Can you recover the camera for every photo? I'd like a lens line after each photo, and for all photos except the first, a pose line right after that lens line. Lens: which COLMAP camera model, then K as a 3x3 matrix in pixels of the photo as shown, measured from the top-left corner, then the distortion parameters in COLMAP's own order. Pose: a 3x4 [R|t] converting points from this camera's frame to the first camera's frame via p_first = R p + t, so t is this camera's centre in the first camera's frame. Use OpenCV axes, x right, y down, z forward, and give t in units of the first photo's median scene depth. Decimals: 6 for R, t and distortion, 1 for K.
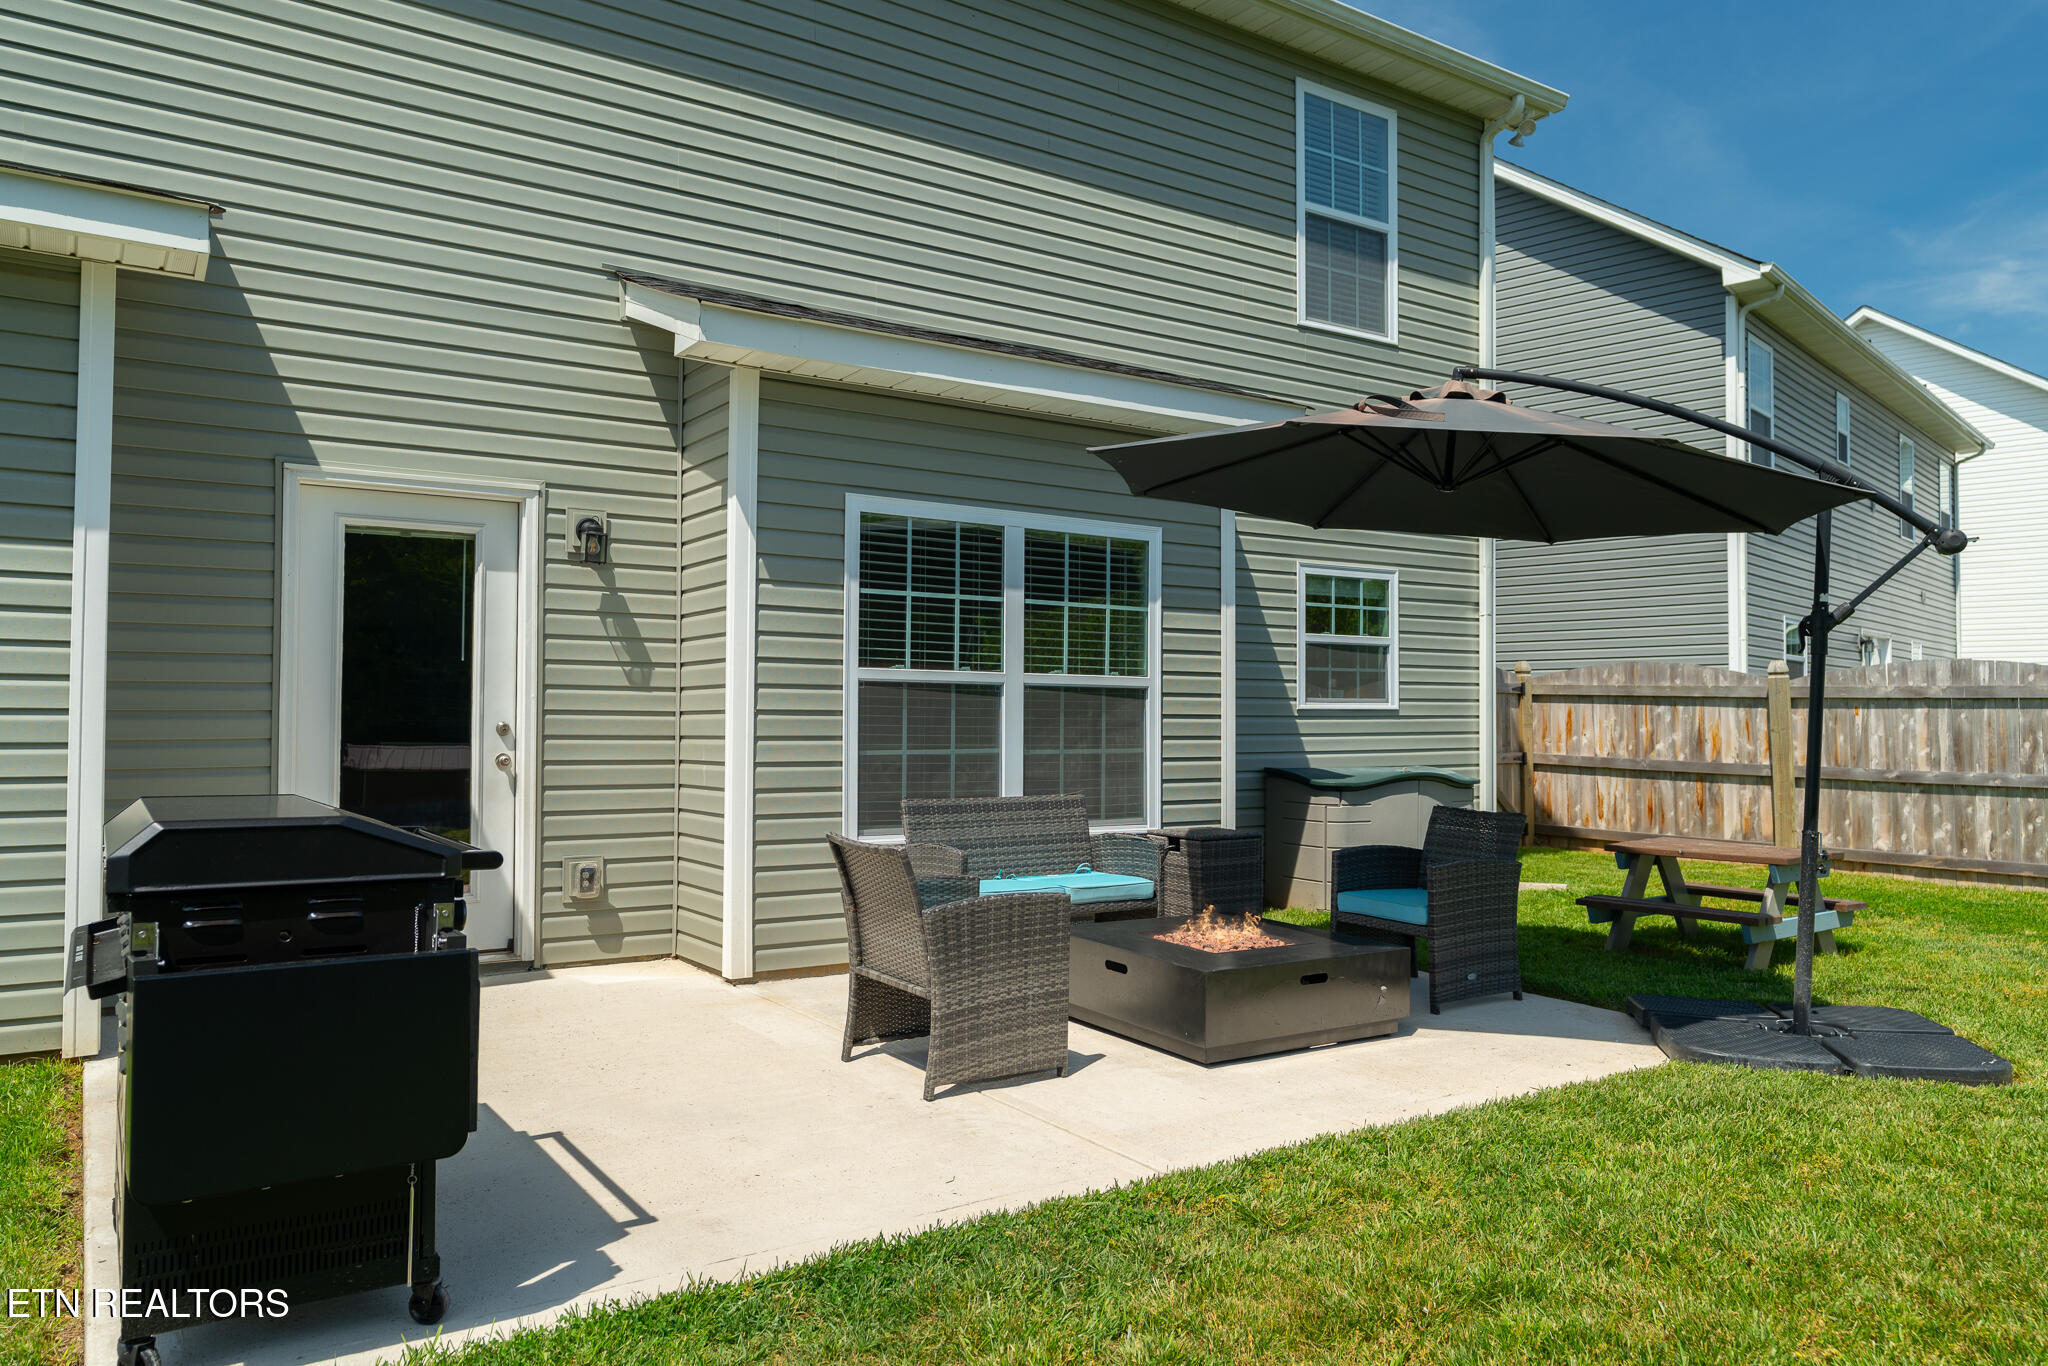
lens RADIAL K [[1404.2, 0, 1024.0], [0, 1404.2, 683.0], [0, 0, 1]] dist [0.004788, 0.003053]
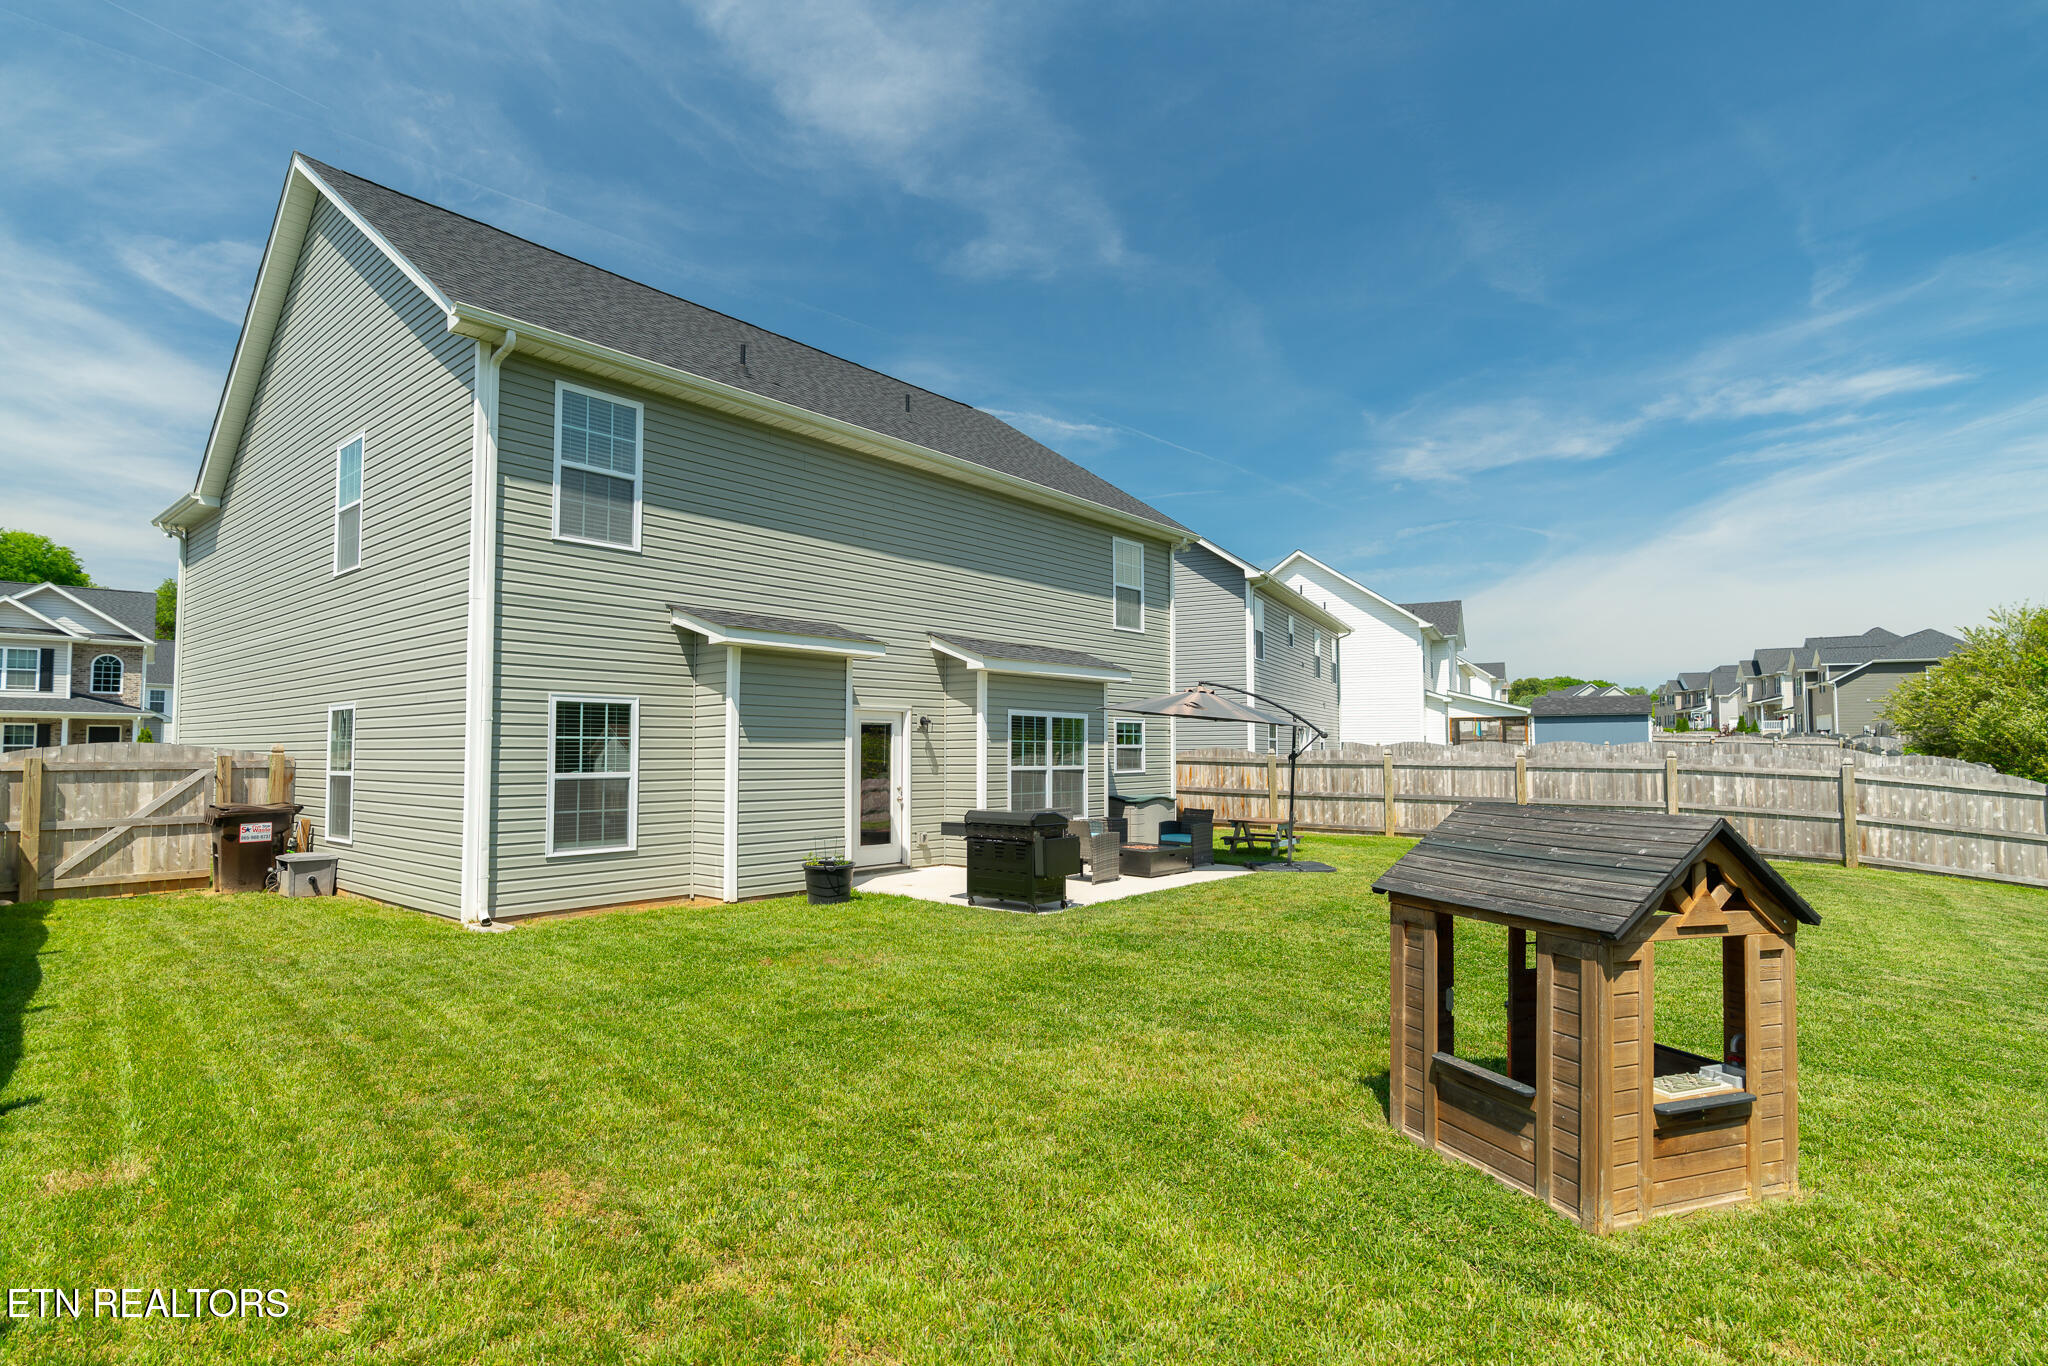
lens RADIAL K [[1008.8, 0, 1027.3], [0, 1008.8, 708.8], [0, 0, 1]] dist [-0.001068, 0.000116]
pose [[0.961766, 0.006650, 0.273793, -0.484176], [-0.001432, 0.999814, -0.019255, -0.066212], [-0.273870, 0.018127, 0.961596, -0.789948]]
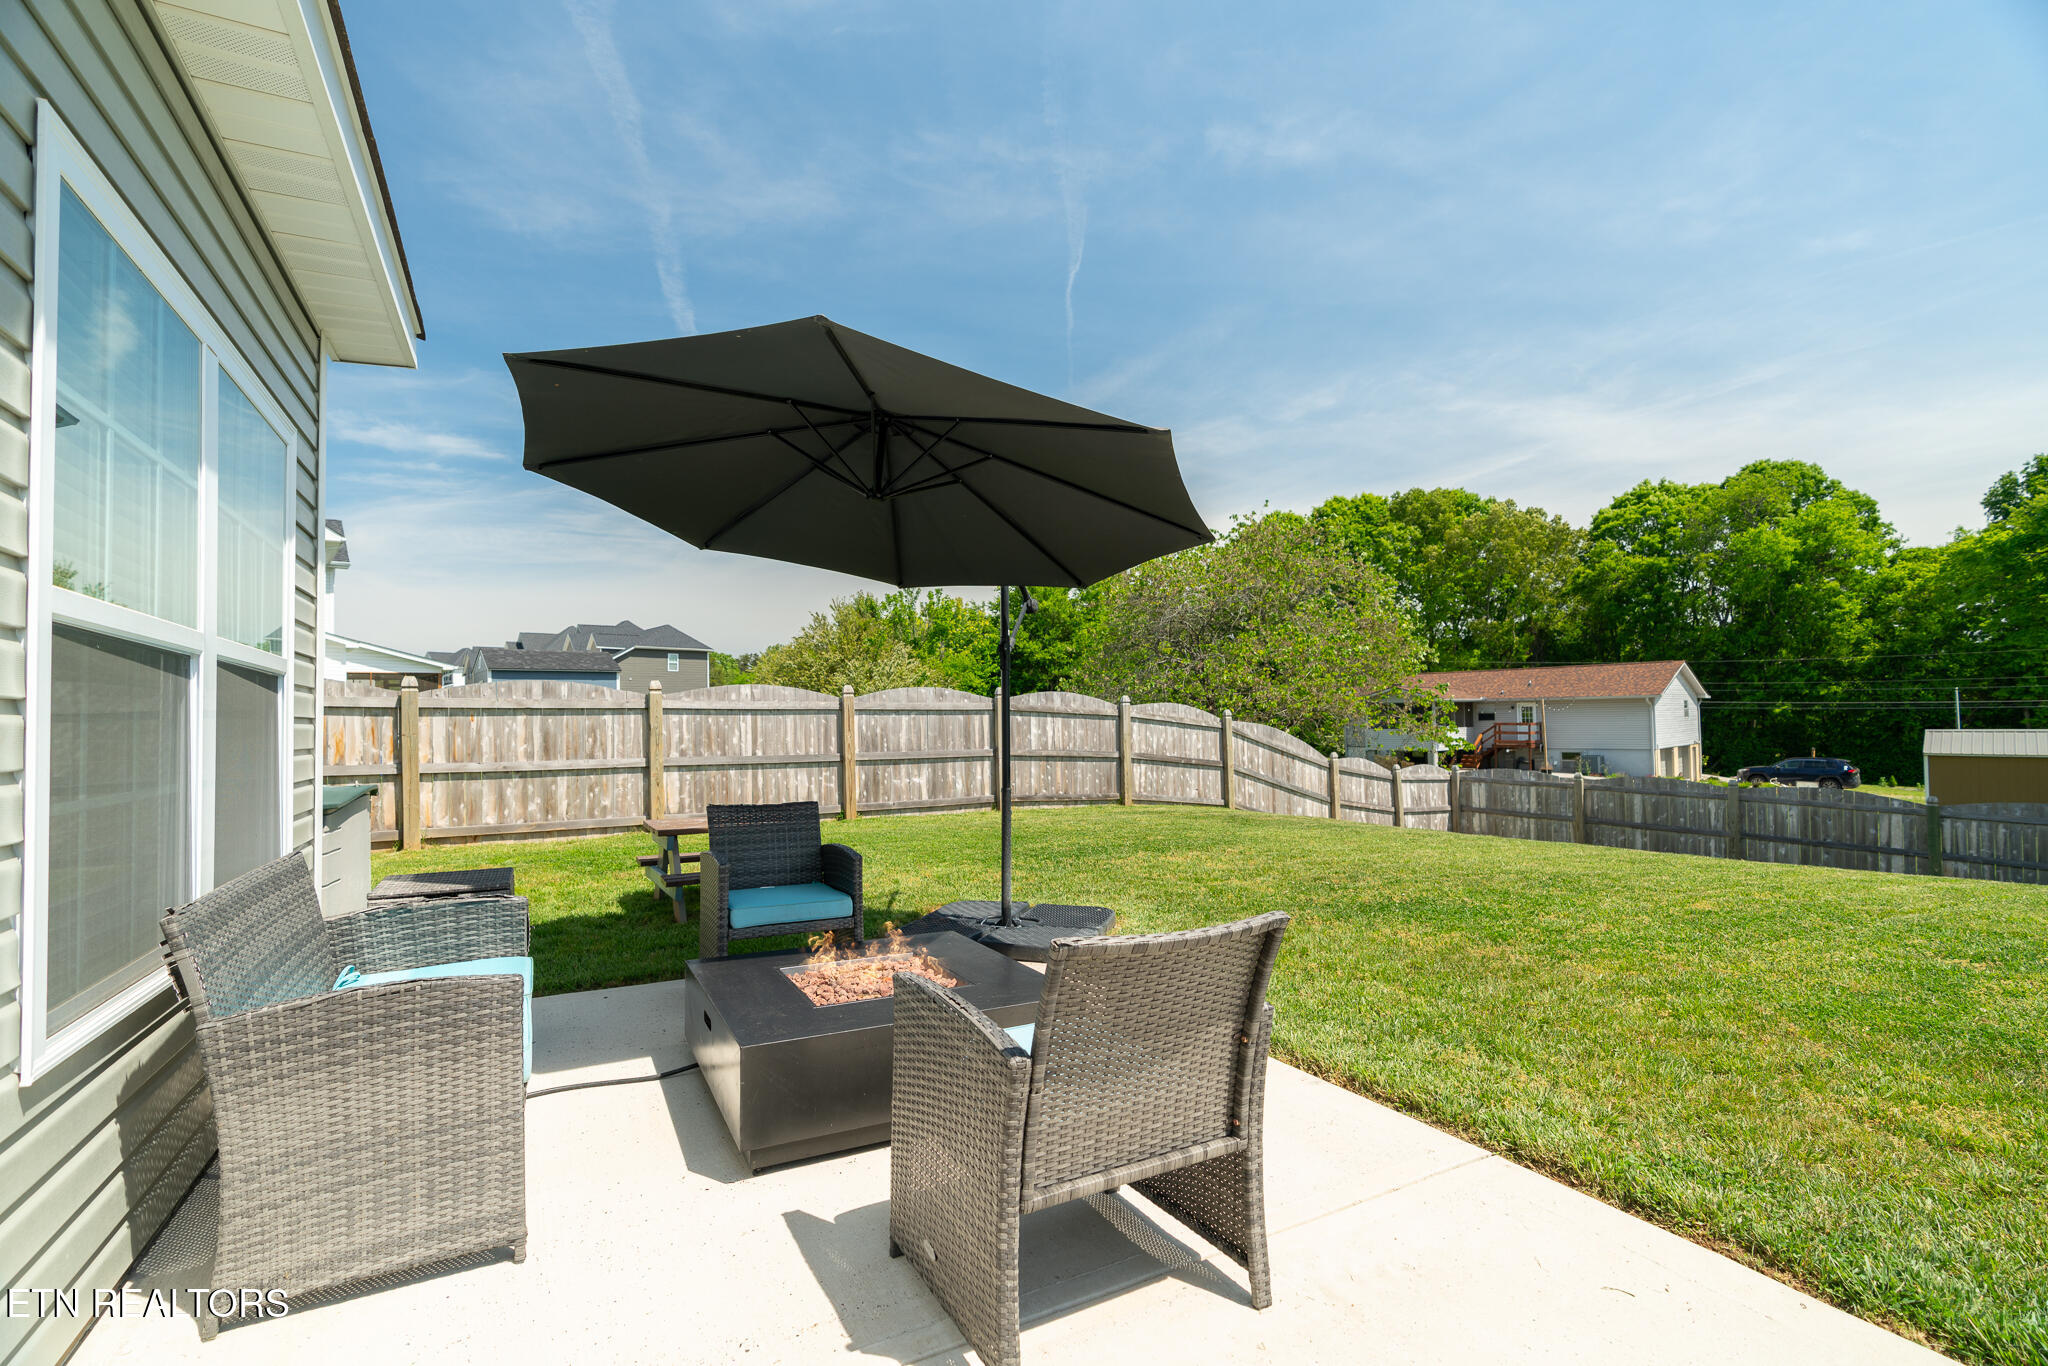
lens RADIAL K [[914.0, 0, 1024.8], [0, 914.0, 686.0], [0, 0, 1]] dist [-0.016088, 0.008180]
pose [[0.092007, 0.031255, 0.995268, -0.231368], [-0.007435, 0.999501, -0.030700, 0.015027], [-0.995731, -0.004575, 0.092193, 0.514828]]
